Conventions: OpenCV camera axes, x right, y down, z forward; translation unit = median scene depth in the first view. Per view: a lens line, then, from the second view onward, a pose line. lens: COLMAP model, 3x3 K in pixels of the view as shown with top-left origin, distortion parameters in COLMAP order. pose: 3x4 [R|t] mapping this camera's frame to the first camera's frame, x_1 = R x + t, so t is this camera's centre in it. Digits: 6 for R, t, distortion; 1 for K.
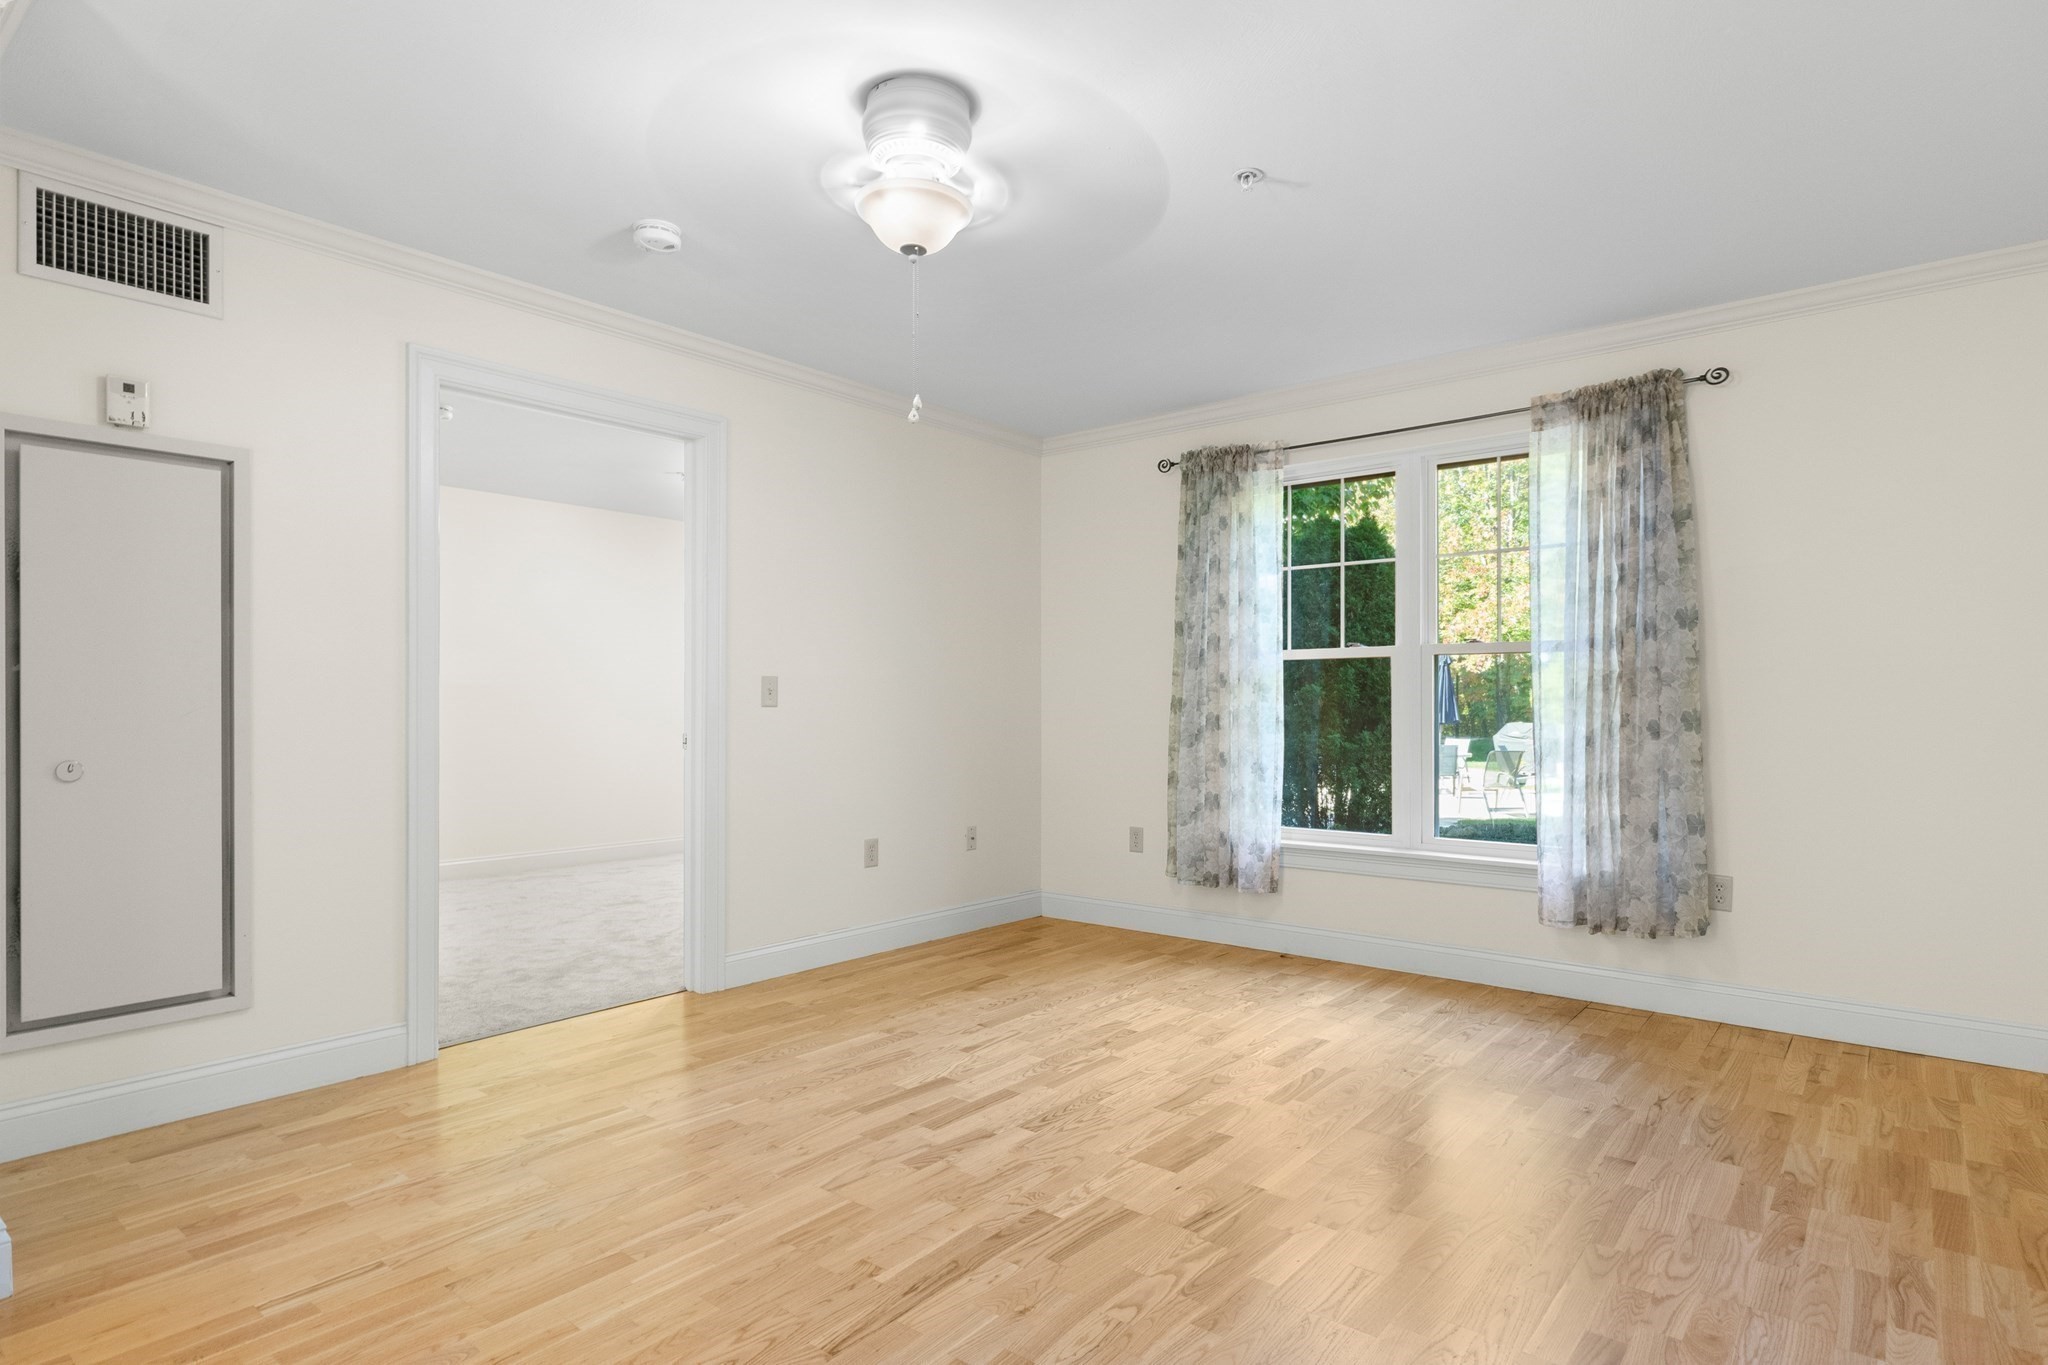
lens RADIAL K [[1070.0, 0, 1114.3], [0, 1070.0, 687.3], [0, 0, 1]] dist [-0.000498, -0.000098]
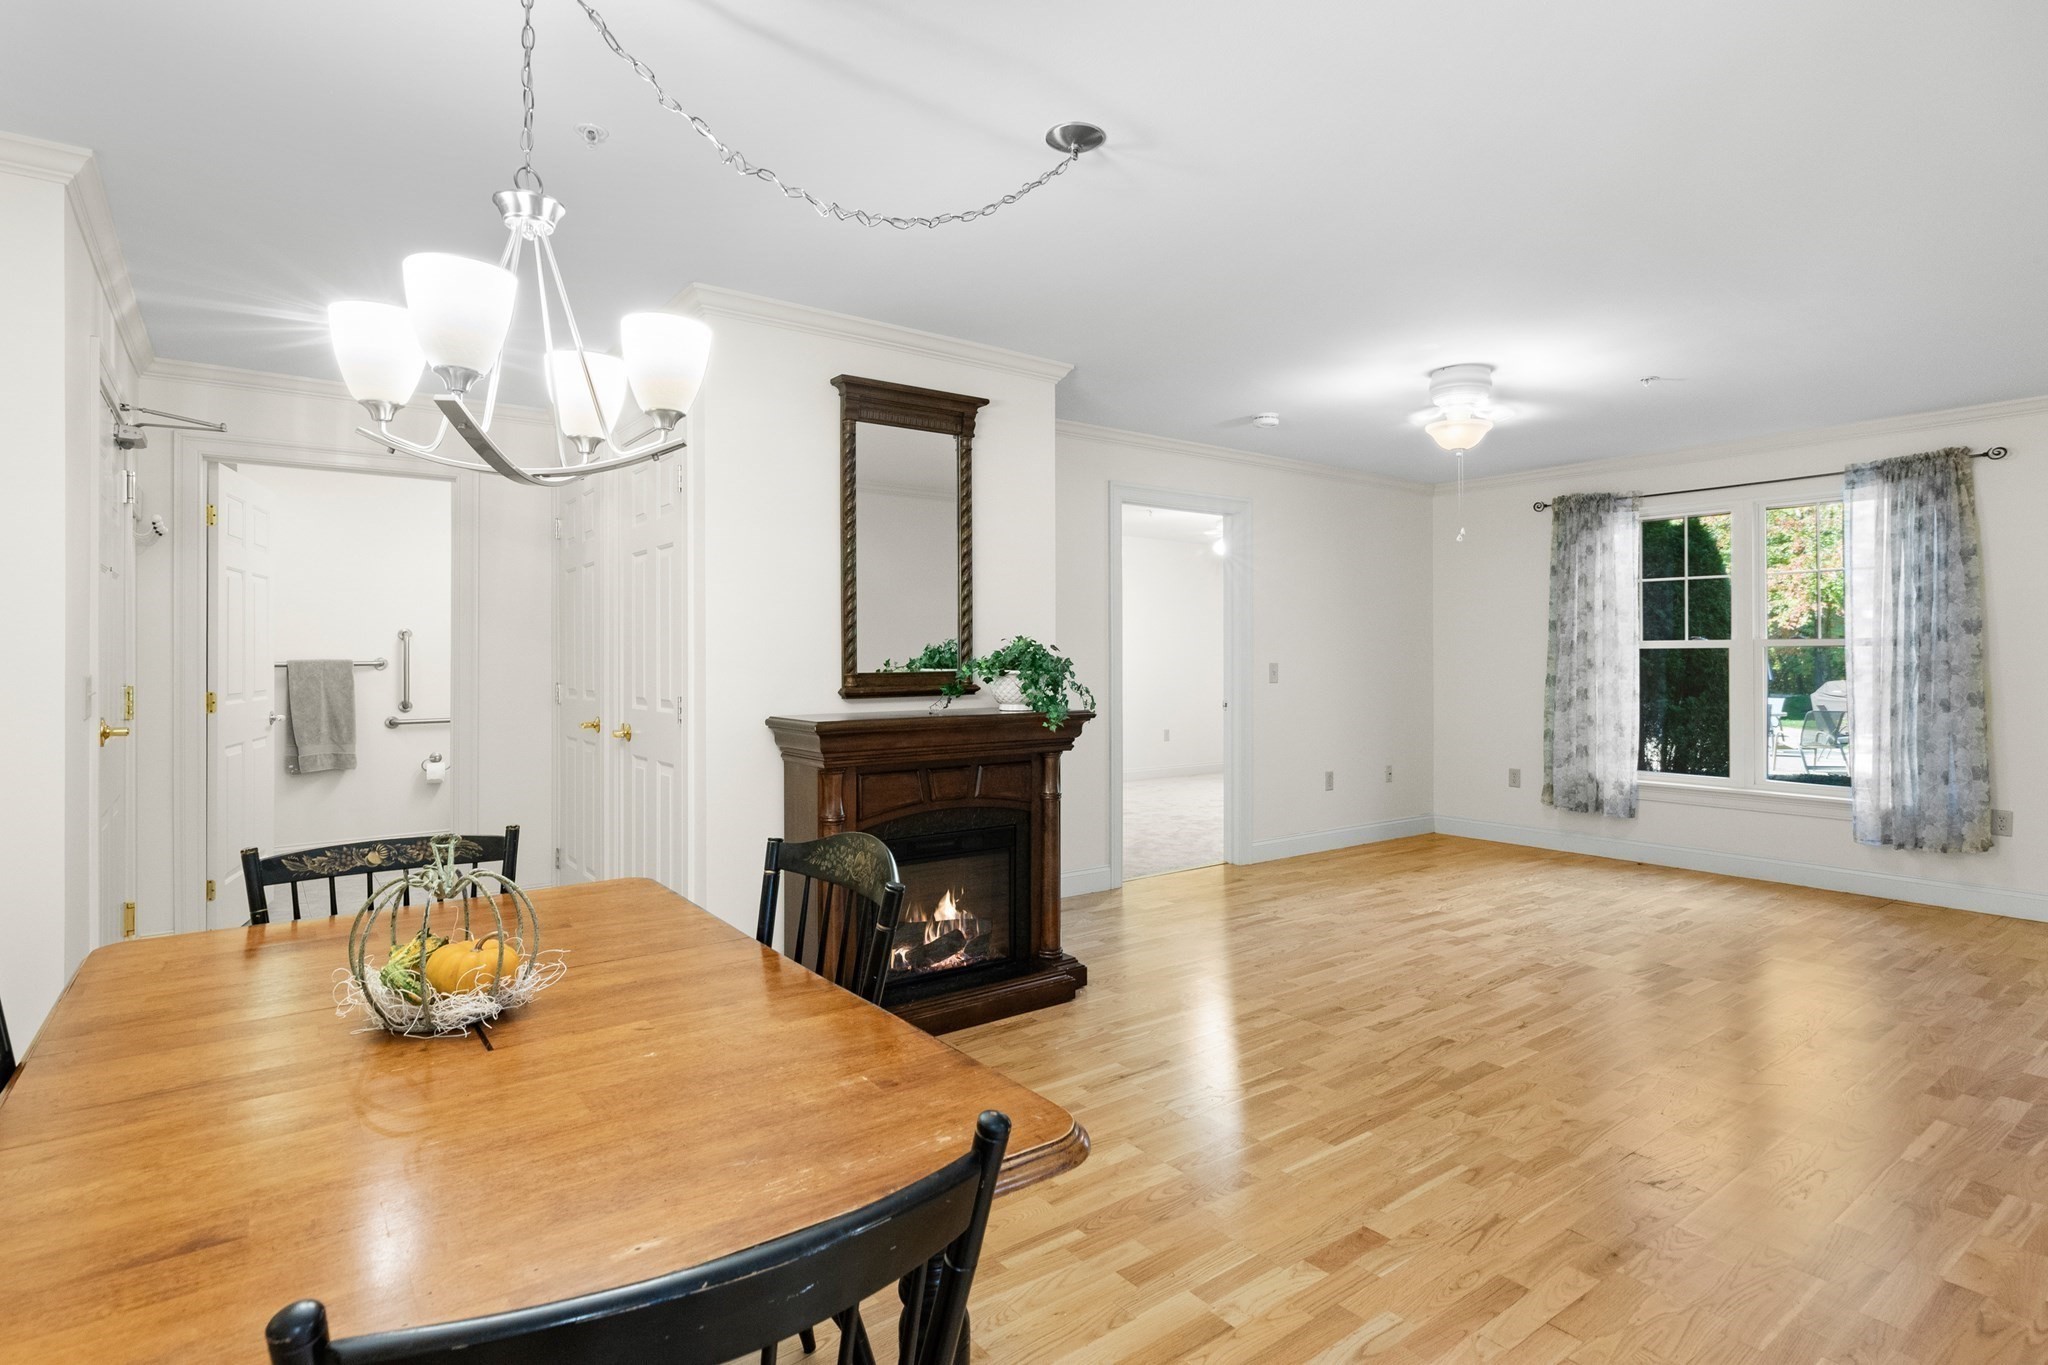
lens RADIAL K [[1059.1, 0, 1075.0], [0, 1059.1, 644.5], [0, 0, 1]] dist [-0.000499, -0.000456]
pose [[0.964841, -0.005392, -0.262780, -0.196967], [0.006942, 0.999964, 0.004970, -0.046408], [0.262744, -0.006619, 0.964843, -0.541570]]
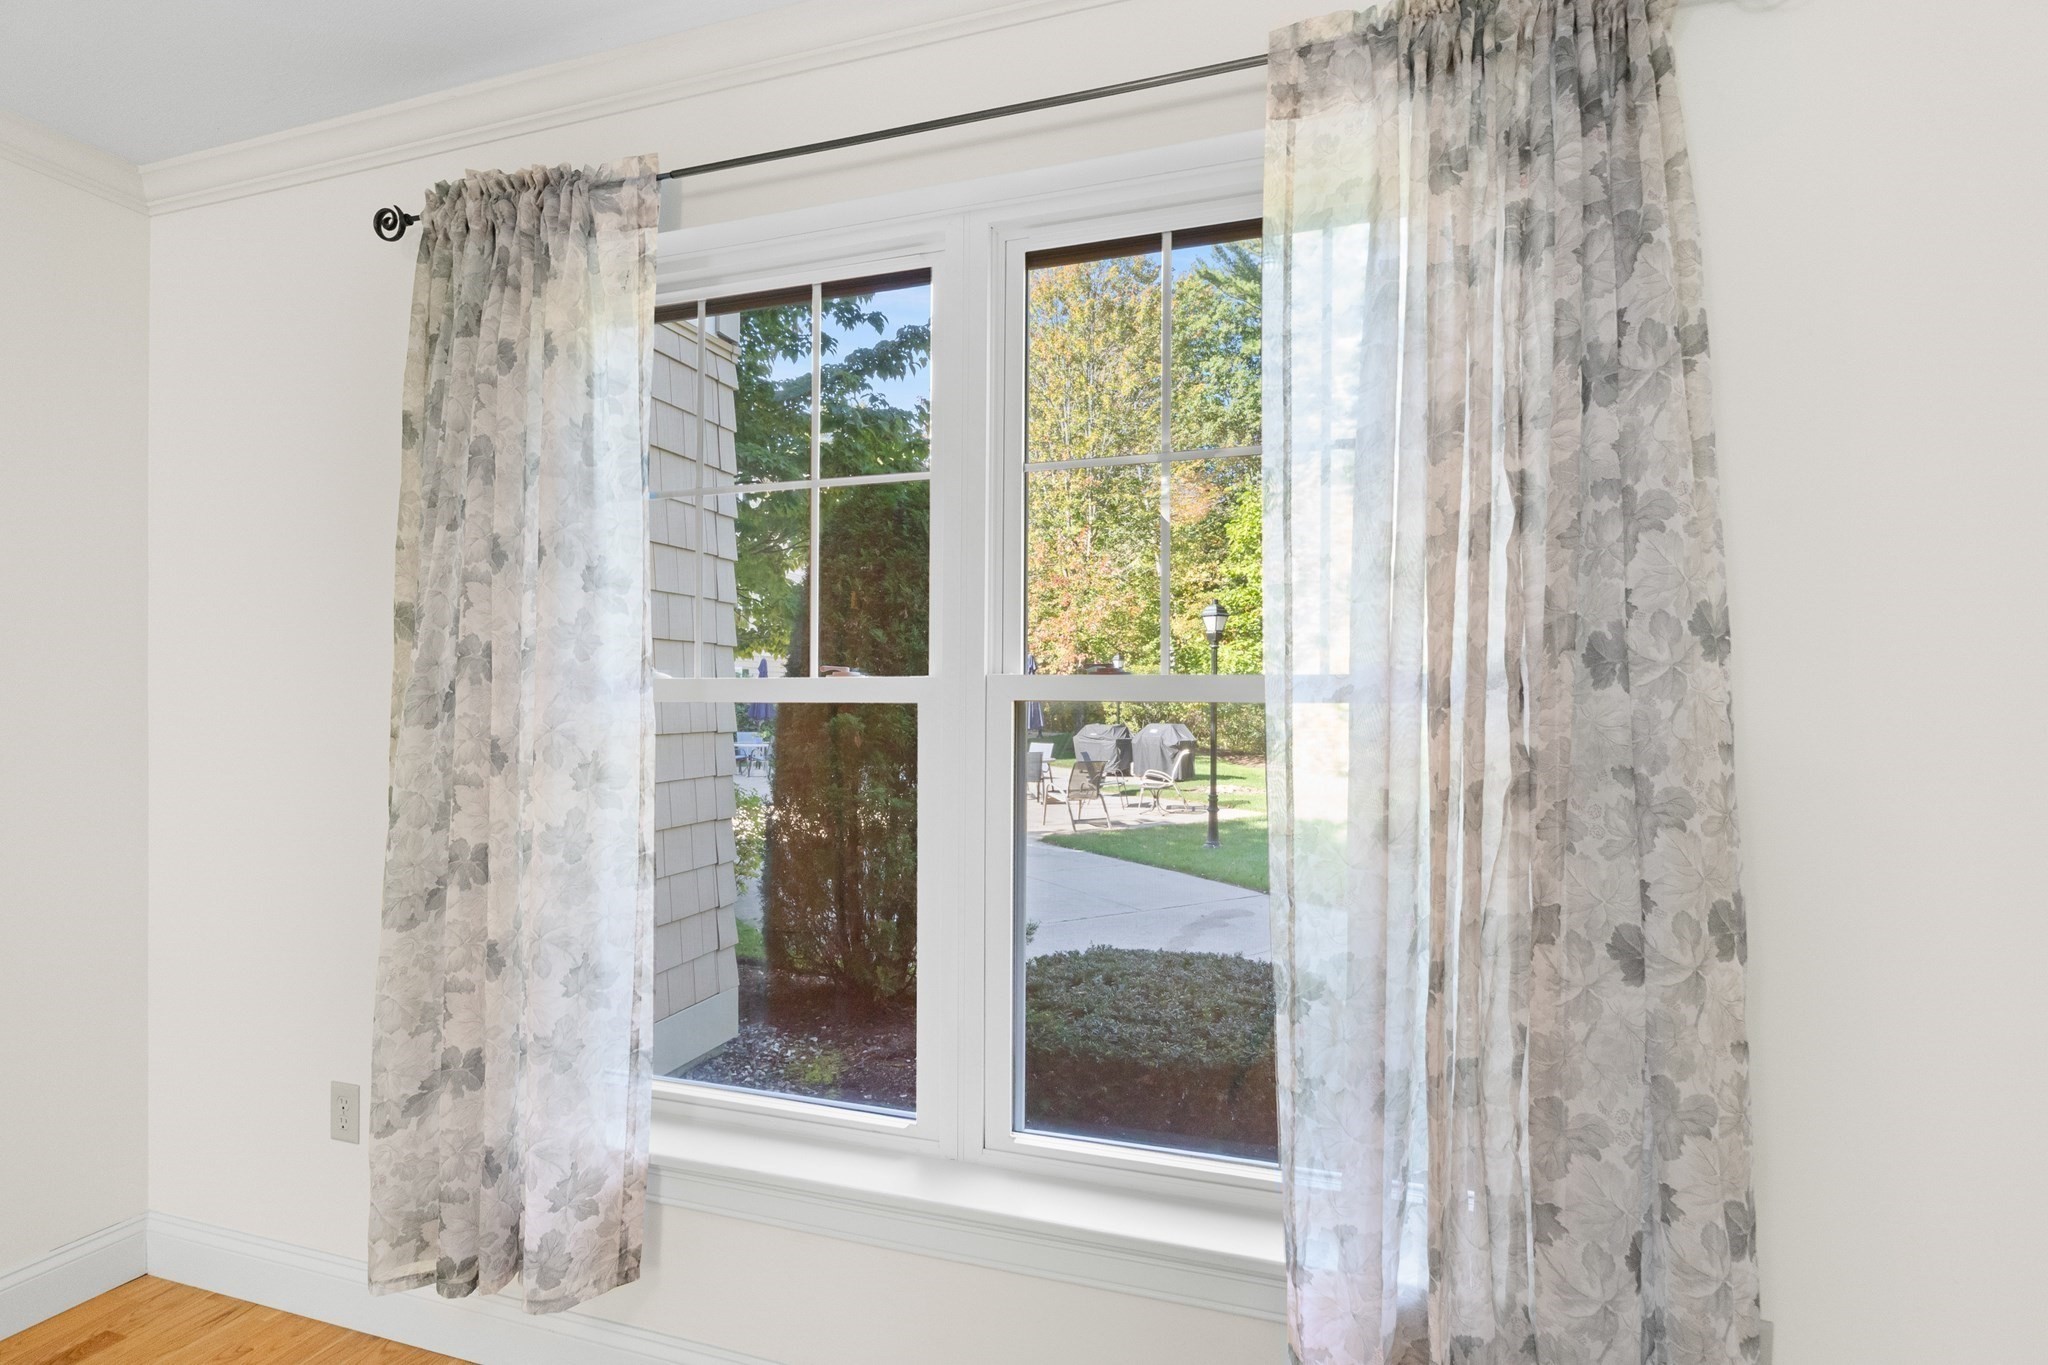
lens RADIAL K [[924.3, 0, 1084.7], [0, 924.3, 683.0], [0, 0, 1]] dist [0.000649, 0.000035]
pose [[0.936103, 0.008324, 0.351629, 0.198481], [-0.008658, 0.999962, -0.000621, -0.037656], [-0.351621, -0.002463, 0.936139, 0.657310]]
